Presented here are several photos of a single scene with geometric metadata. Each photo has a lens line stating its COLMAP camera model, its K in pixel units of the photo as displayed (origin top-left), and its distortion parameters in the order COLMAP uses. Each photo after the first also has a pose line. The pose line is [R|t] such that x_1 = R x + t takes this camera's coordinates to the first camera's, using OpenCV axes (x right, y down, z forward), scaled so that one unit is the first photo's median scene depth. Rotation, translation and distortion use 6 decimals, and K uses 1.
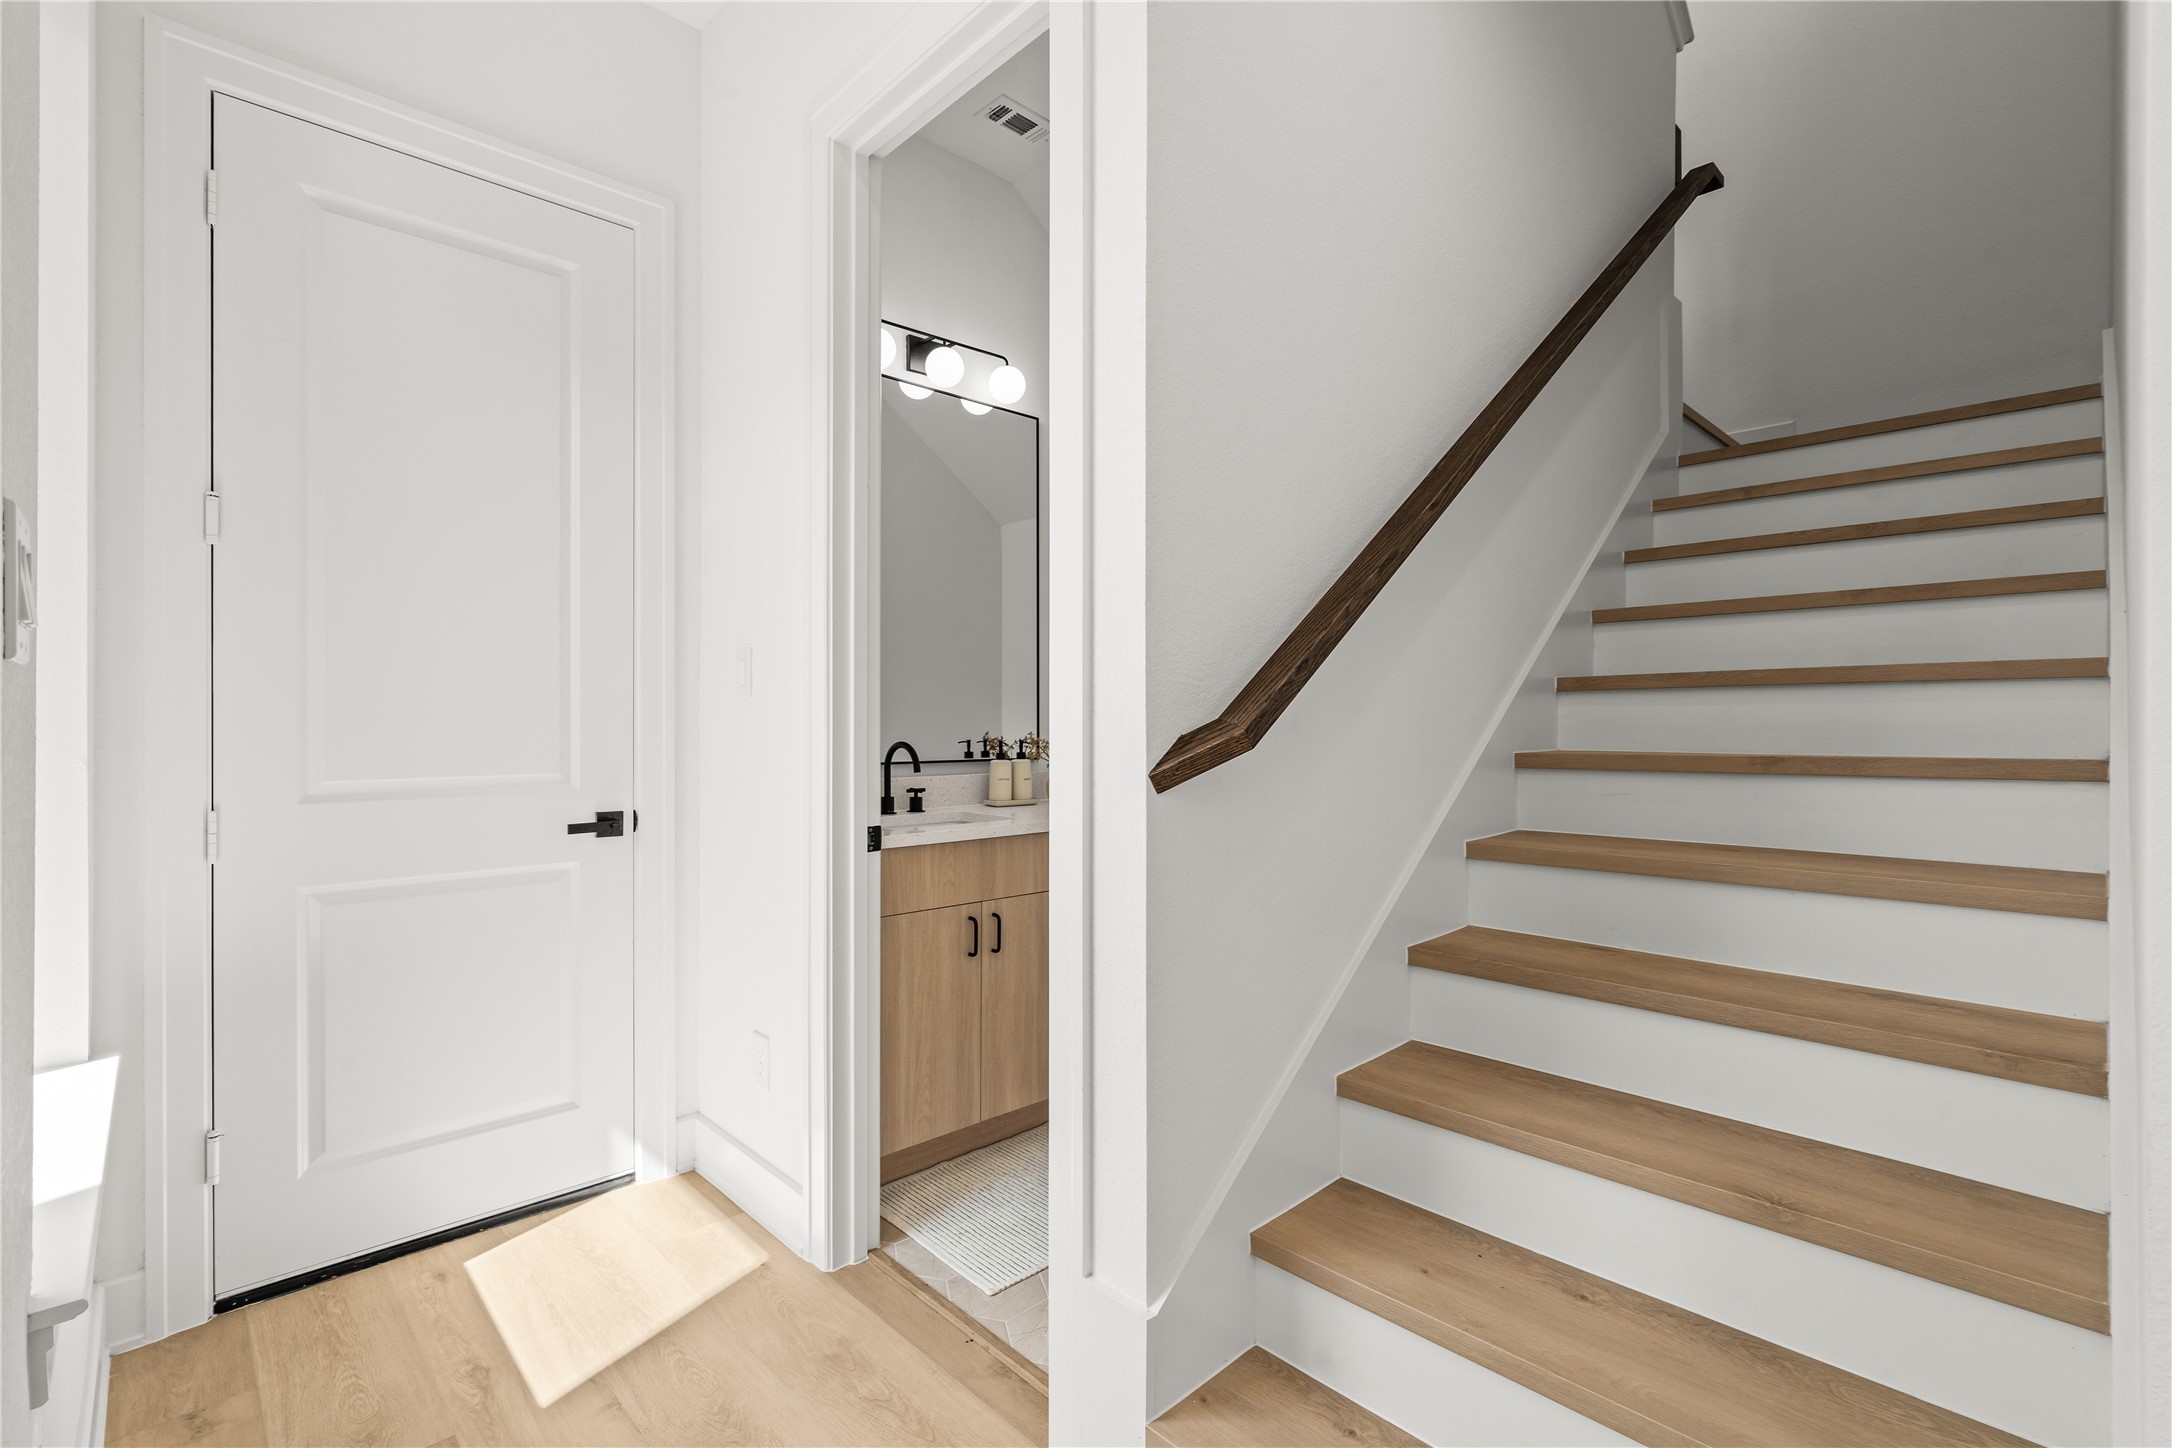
lens RADIAL K [[978.8, 0, 1084.9], [0, 978.8, 721.1], [0, 0, 1]] dist [-0.007147, 0.002646]
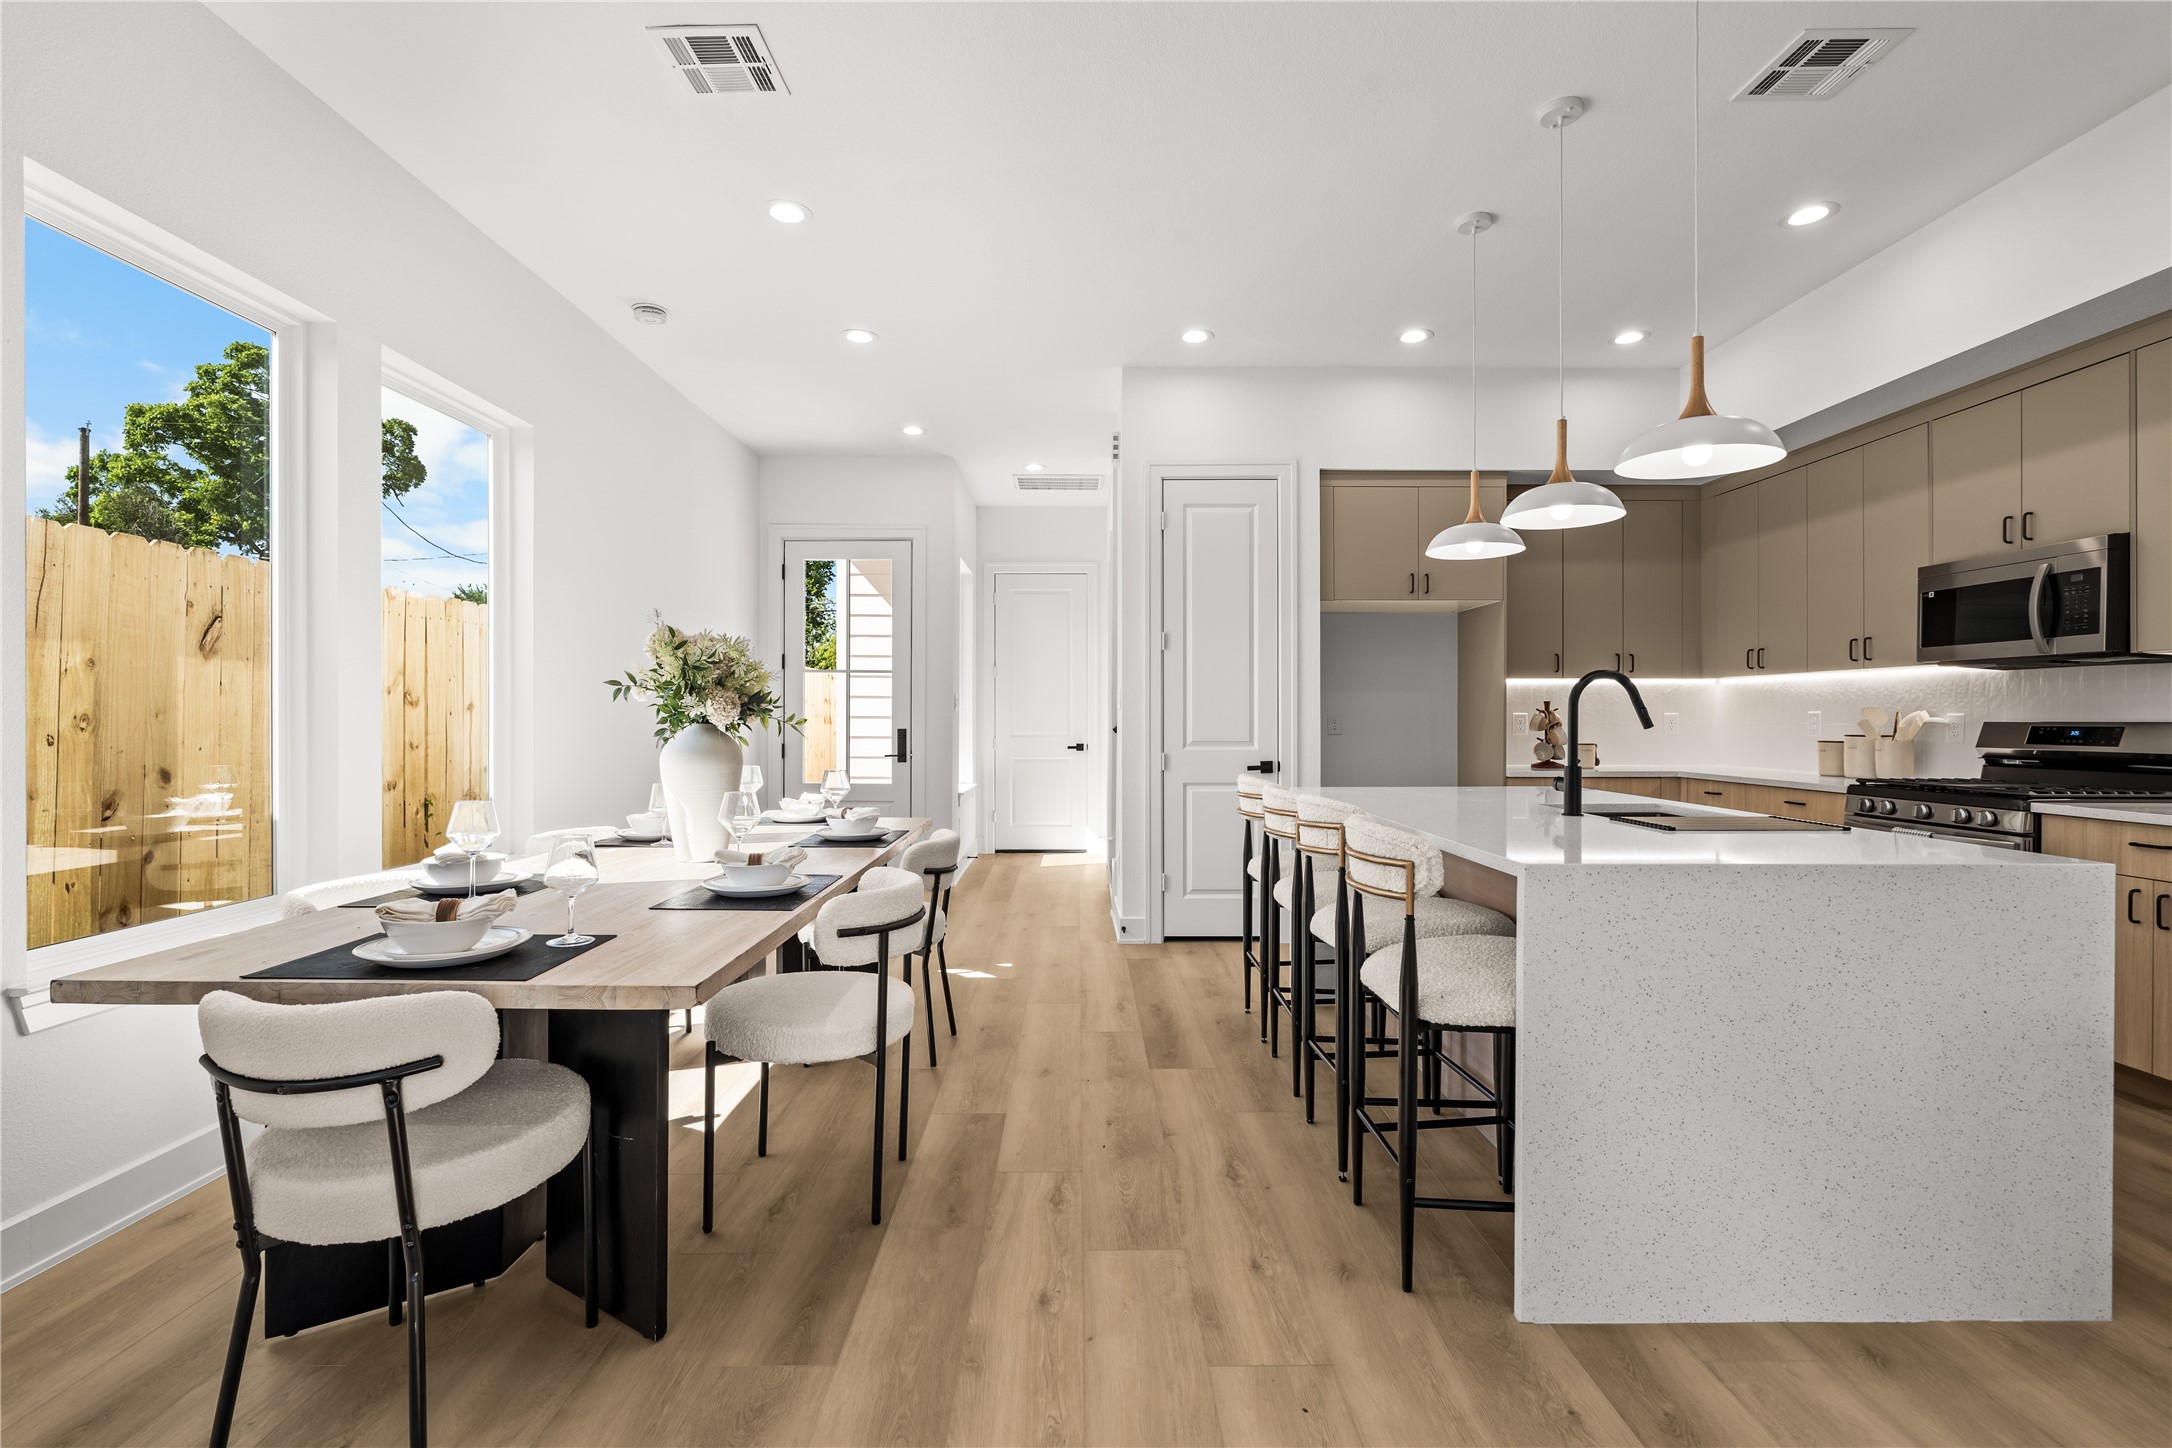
lens RADIAL K [[978.8, 0, 1089.5], [0, 978.8, 718.5], [0, 0, 1]] dist [-0.007147, 0.002646]
pose [[0.736793, 0.003282, -0.676111, 2.338365], [-0.000504, 0.999991, 0.004306, -0.015785], [0.676118, -0.002832, 0.736788, -1.909286]]
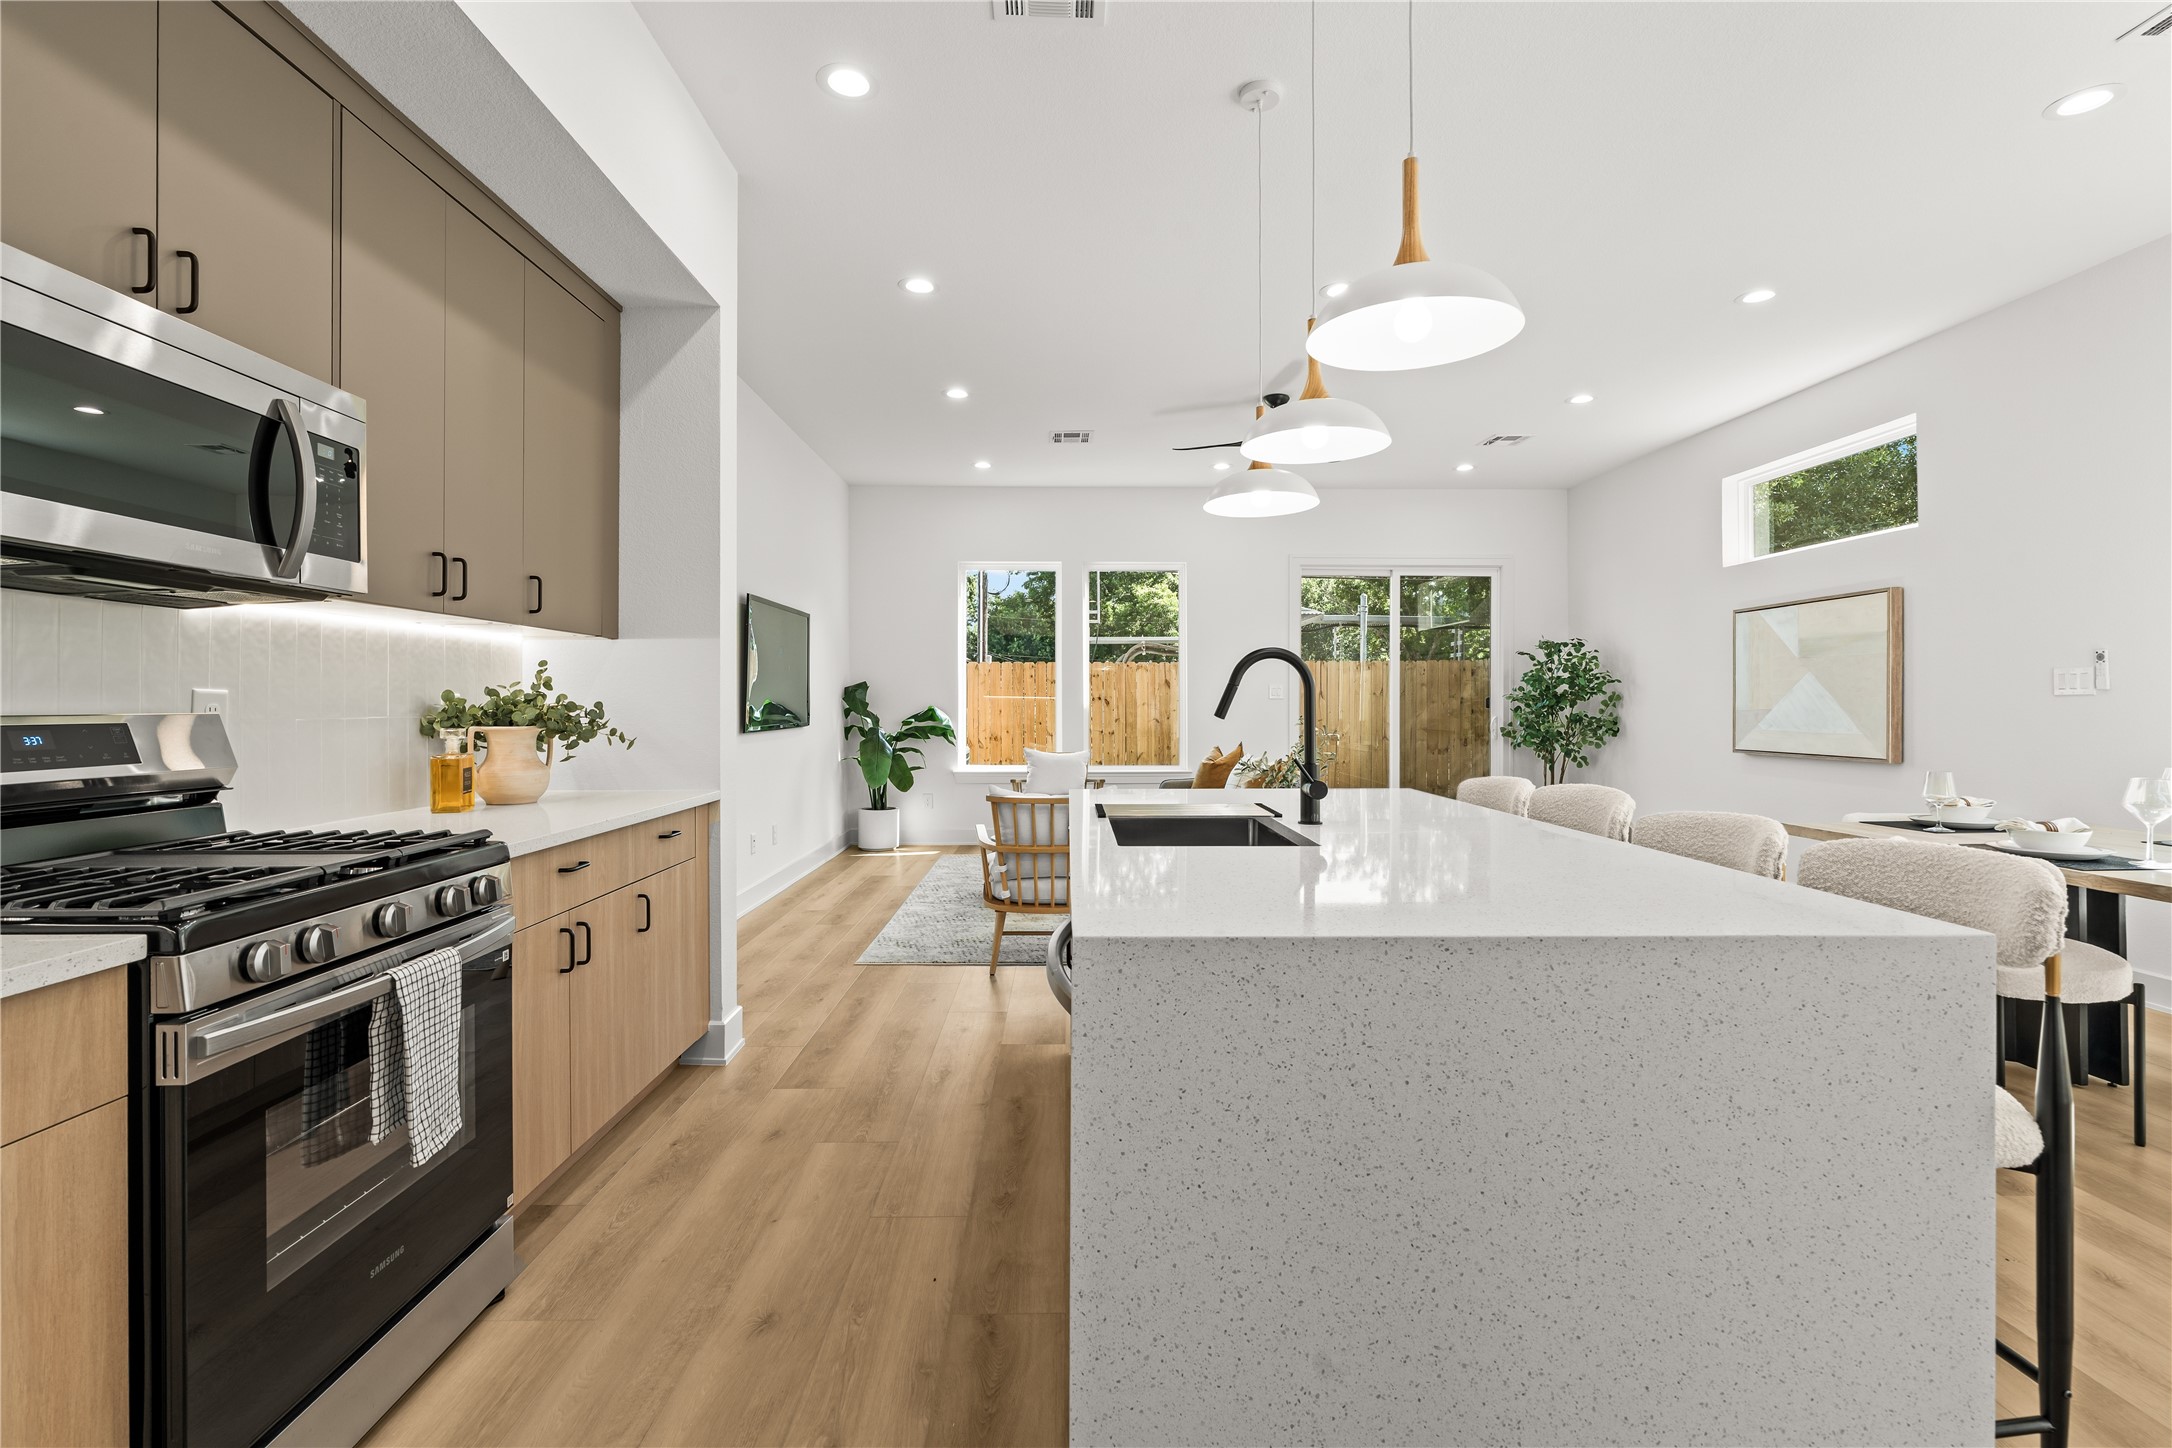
lens RADIAL K [[978.8, 0, 1088.6], [0, 978.8, 705.4], [0, 0, 1]] dist [-0.007147, 0.002646]
pose [[-0.744786, 0.001390, 0.667302, 1.289765], [0.000277, 0.999998, -0.001774, -0.008977], [-0.667303, -0.001136, -0.744785, 0.709437]]
